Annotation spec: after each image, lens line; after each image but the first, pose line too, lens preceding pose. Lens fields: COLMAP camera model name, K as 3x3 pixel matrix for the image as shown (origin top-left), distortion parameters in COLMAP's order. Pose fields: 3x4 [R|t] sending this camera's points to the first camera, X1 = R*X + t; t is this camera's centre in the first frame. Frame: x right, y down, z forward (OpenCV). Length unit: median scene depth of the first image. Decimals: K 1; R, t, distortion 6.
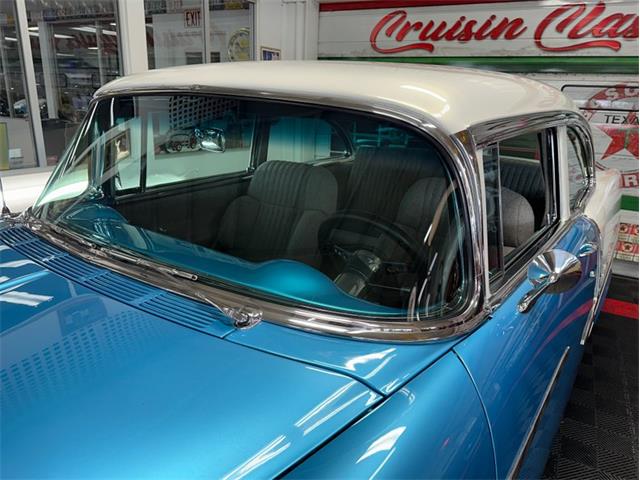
lens RADIAL K [[462.7, 0, 326.2], [0, 462.7, 236.7], [0, 0, 1]] dist [0.019038, -0.025134]
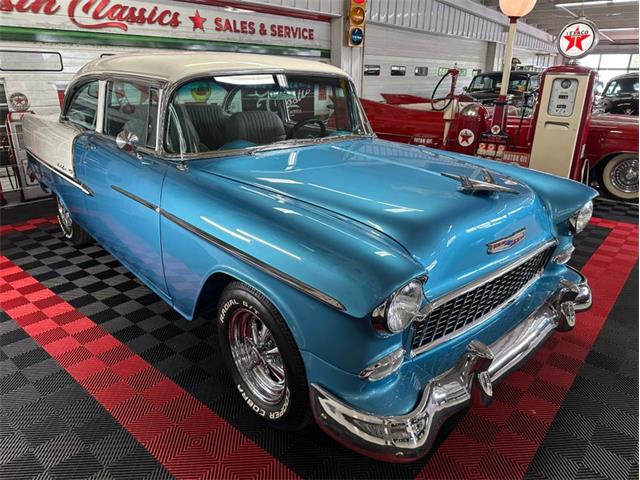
lens RADIAL K [[462.7, 0, 325.1], [0, 462.7, 236.0], [0, 0, 1]] dist [0.019038, -0.025134]
pose [[0.217884, -0.356263, 0.908627, -0.756381], [0.269646, 0.916731, 0.294781, -0.062097], [-0.937986, 0.180779, 0.295806, 0.081665]]
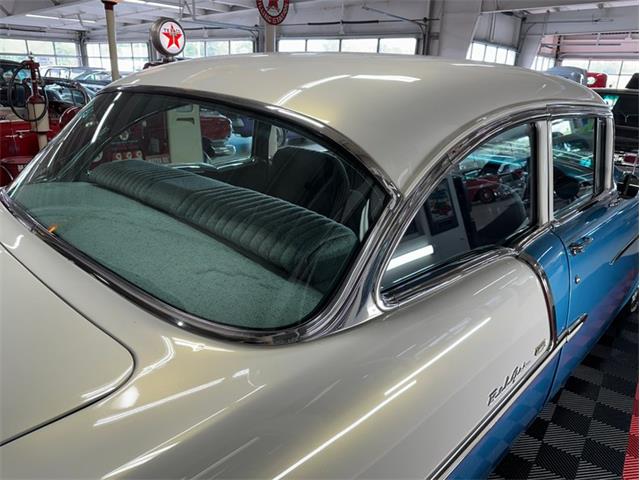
lens RADIAL K [[462.7, 0, 320.3], [0, 462.7, 241.4], [0, 0, 1]] dist [0.019038, -0.025134]
pose [[-0.985300, -0.119352, 0.122227, 0.045671], [-0.023893, 0.804714, 0.593181, -0.304960], [-0.169155, 0.581541, -0.795736, 0.974014]]
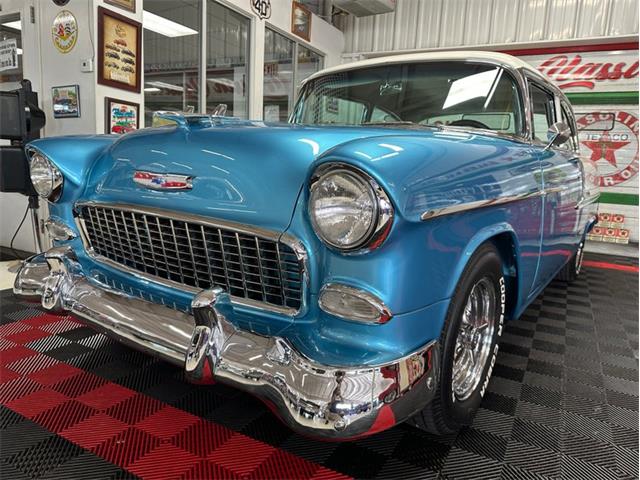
lens RADIAL K [[462.7, 0, 324.8], [0, 462.7, 239.4], [0, 0, 1]] dist [0.019038, -0.025134]
pose [[0.999938, 0.009778, 0.005328, -0.169190], [-0.008982, 0.991075, -0.133006, 0.227150], [-0.006581, 0.132950, 0.991101, -0.300336]]
